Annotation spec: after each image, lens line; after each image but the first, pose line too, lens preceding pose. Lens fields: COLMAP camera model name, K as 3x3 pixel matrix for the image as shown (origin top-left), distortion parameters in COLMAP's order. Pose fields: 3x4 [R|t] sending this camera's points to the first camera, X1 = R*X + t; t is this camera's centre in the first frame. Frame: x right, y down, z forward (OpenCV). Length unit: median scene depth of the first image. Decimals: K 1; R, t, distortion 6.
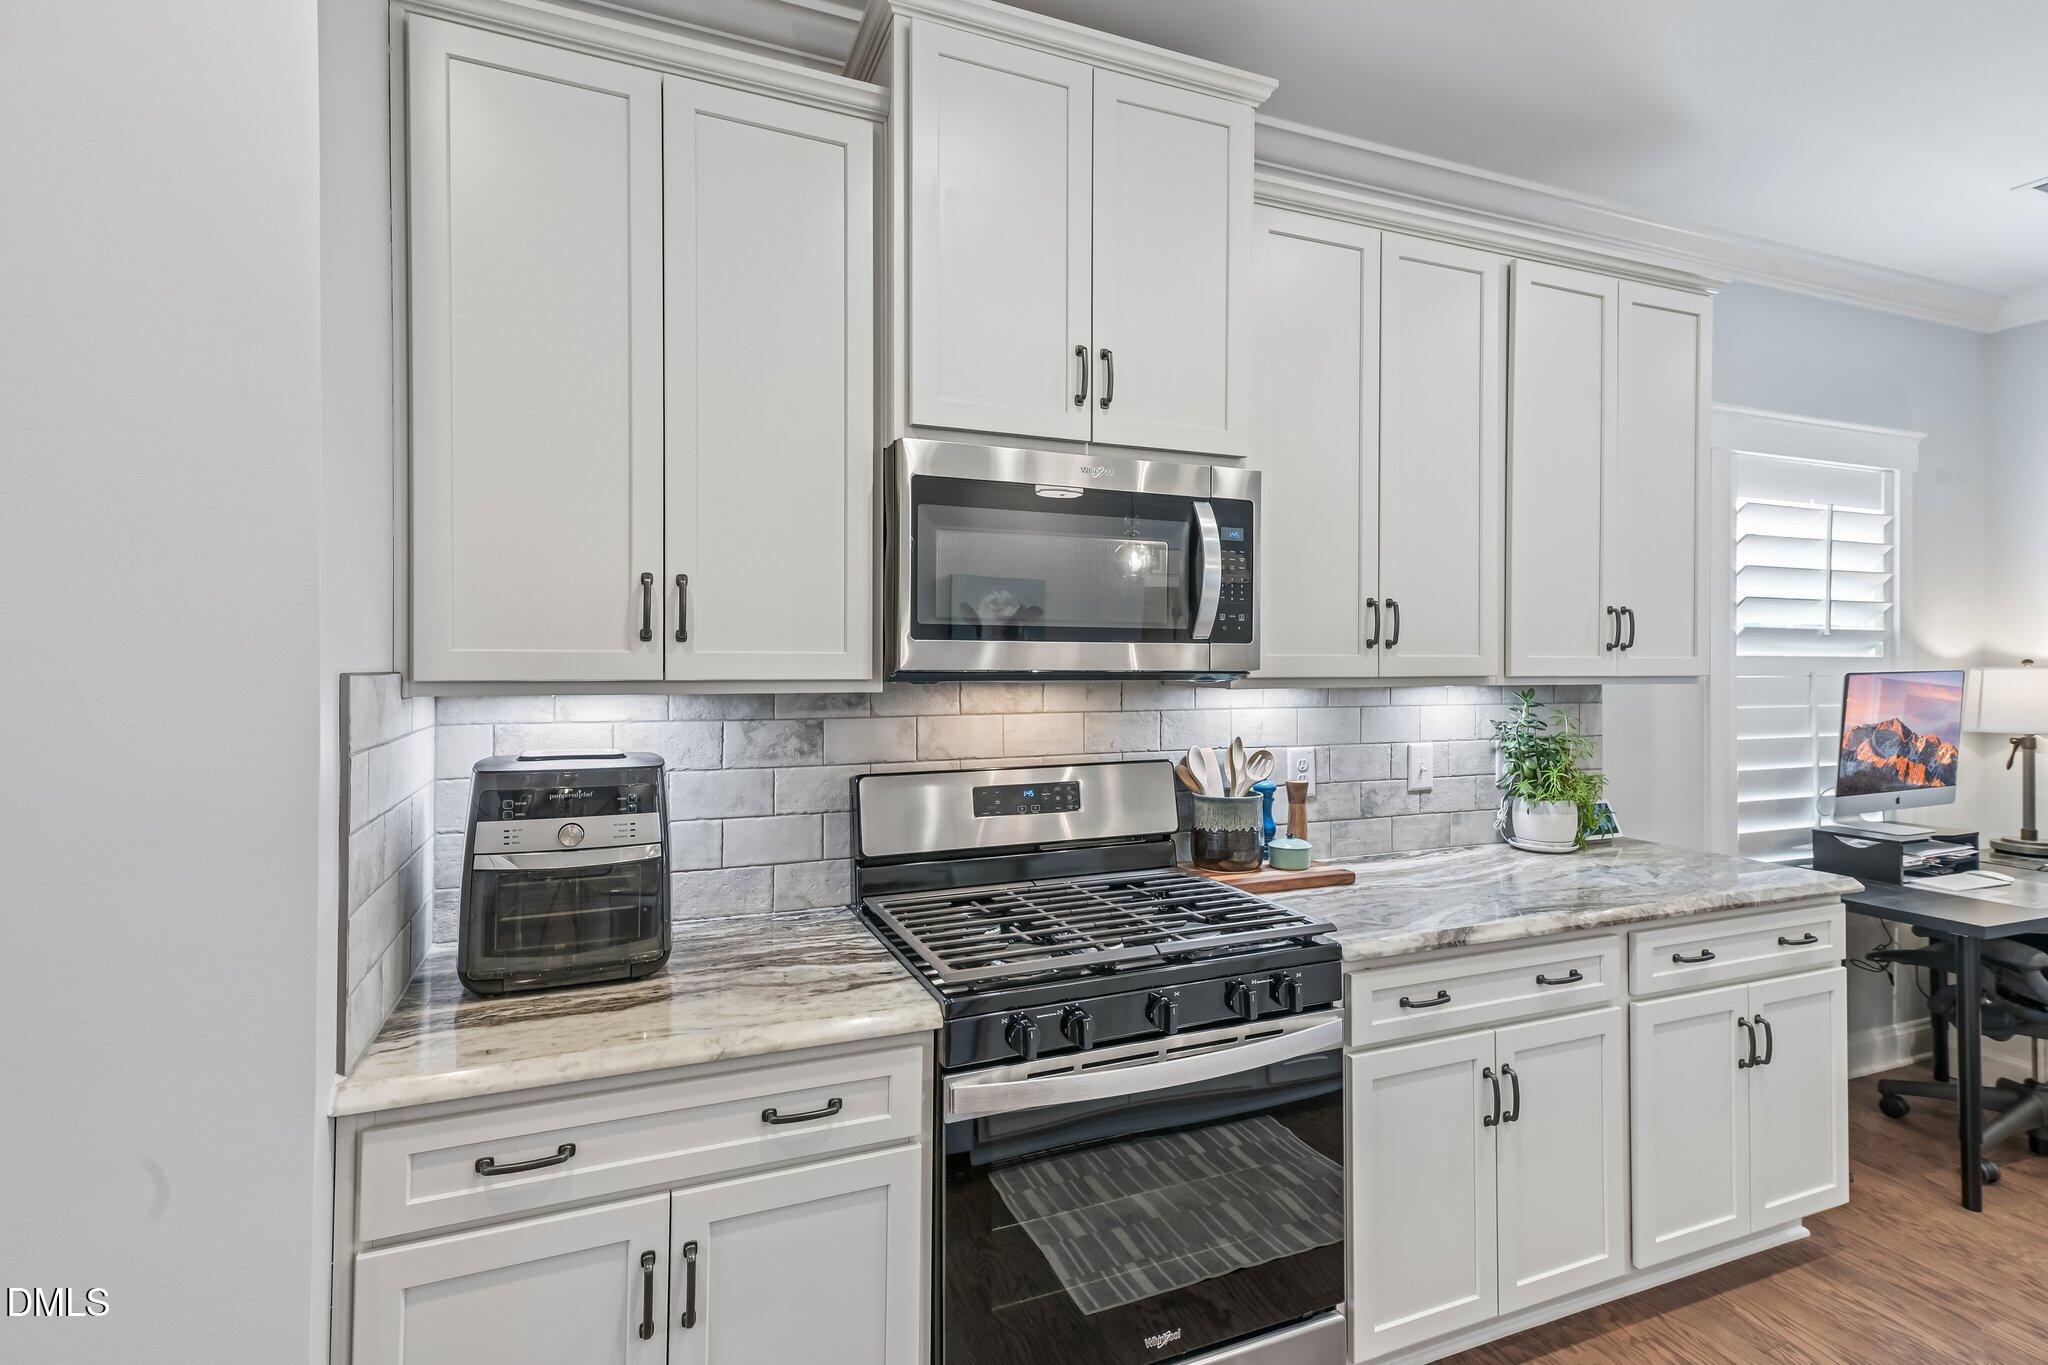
lens RADIAL K [[955.8, 0, 1027.0], [0, 955.8, 660.5], [0, 0, 1]] dist [0.020676, 0.000046]
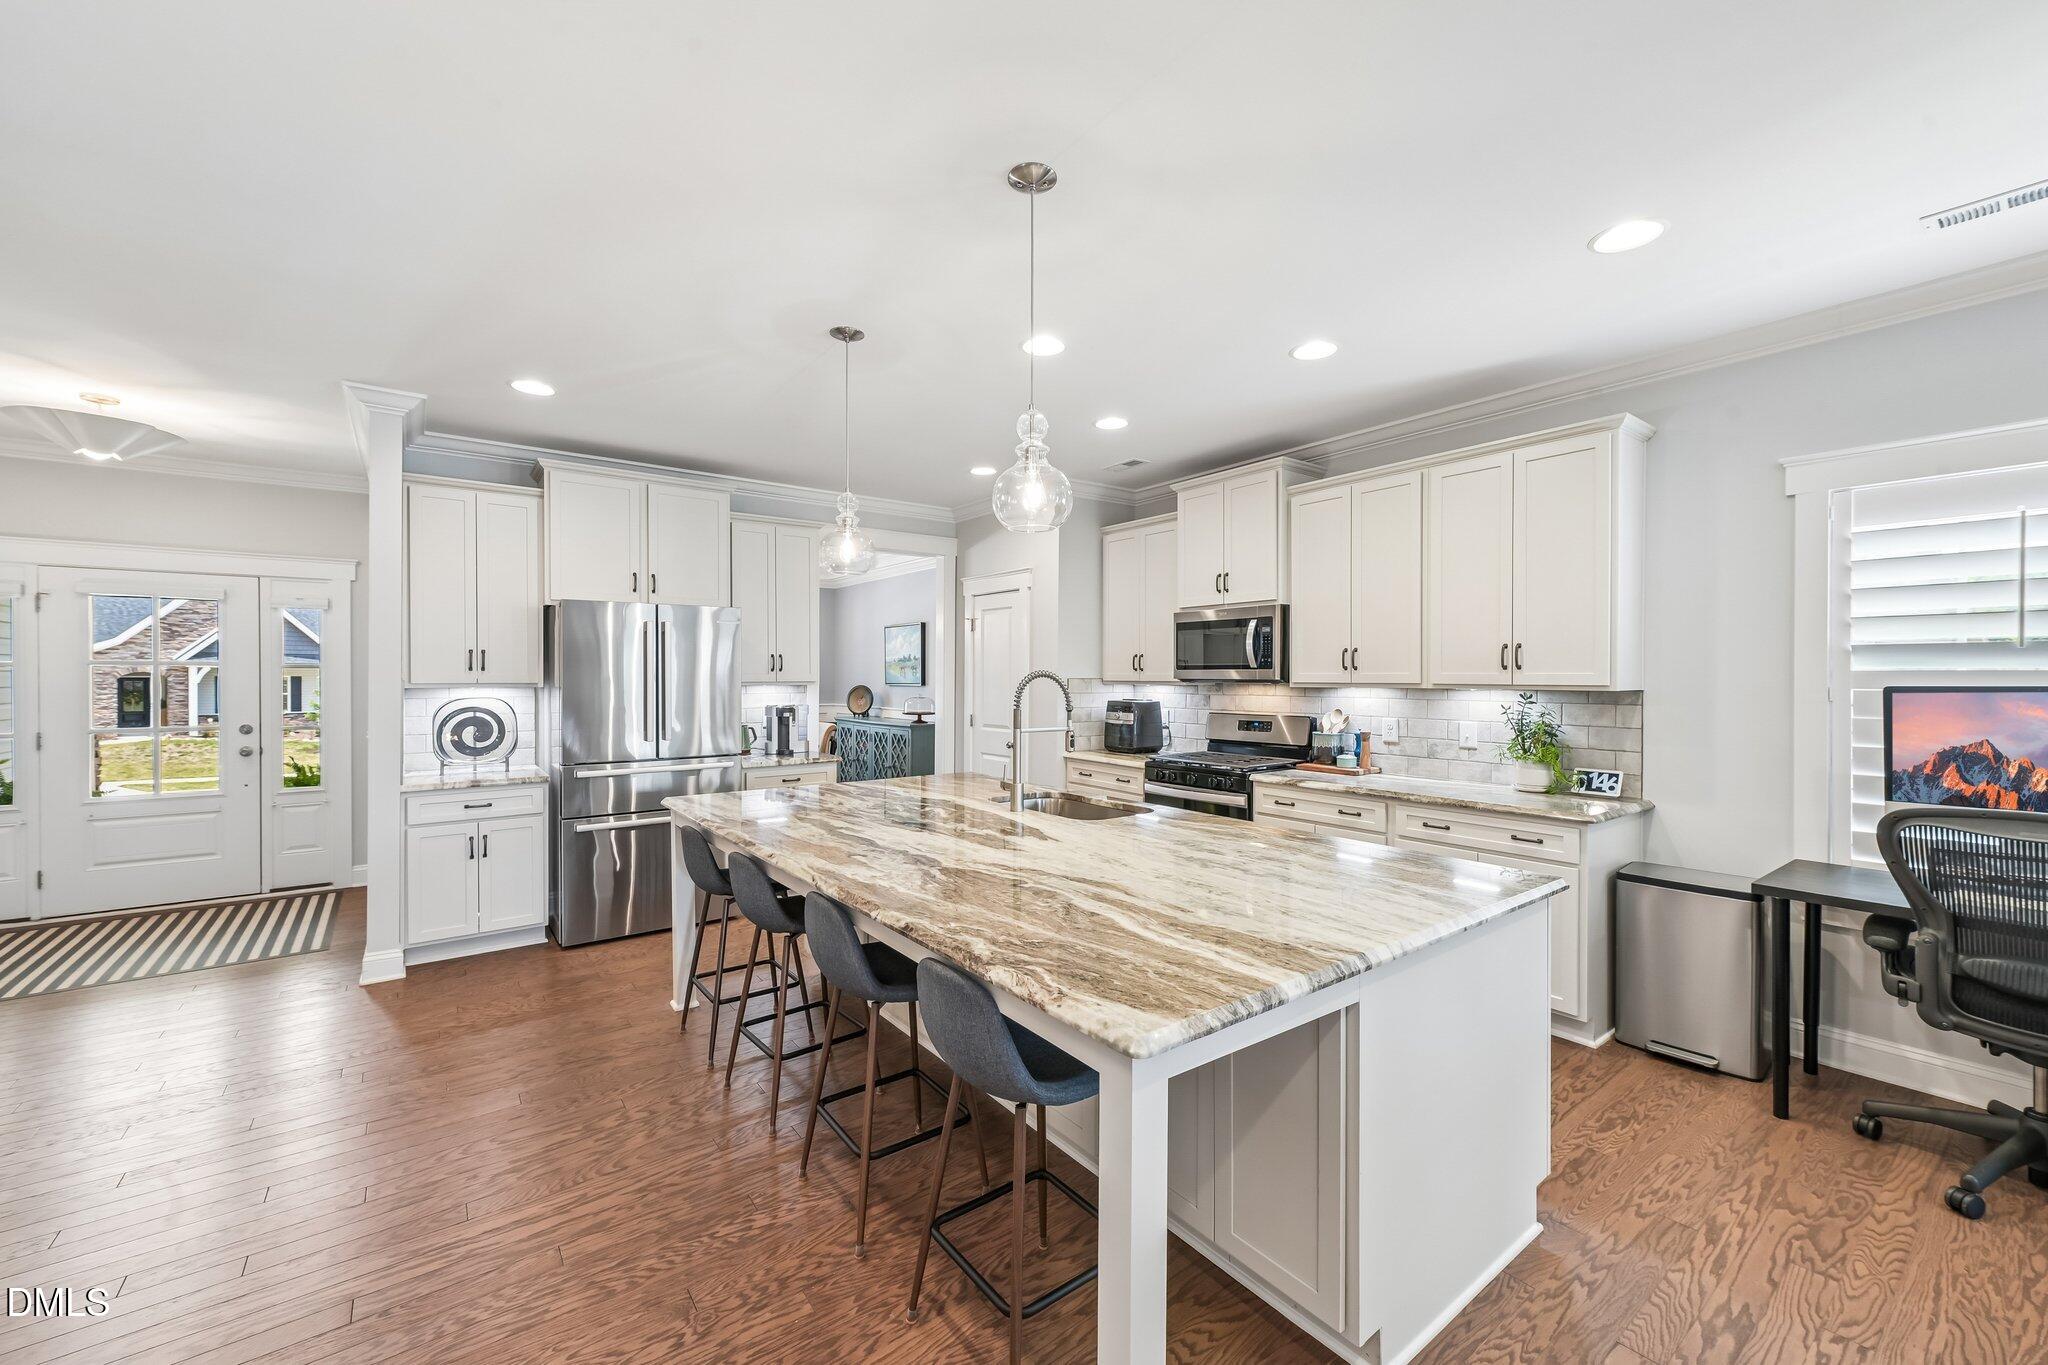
lens RADIAL K [[828.9, 0, 1030.4], [0, 828.9, 674.9], [0, 0, 1]] dist [0.002474, 0.000318]
pose [[0.248971, -0.002768, -0.968507, 1.784395], [0.000722, 0.999996, -0.002672, 0.003011], [0.968511, -0.000034, 0.248972, -0.181228]]
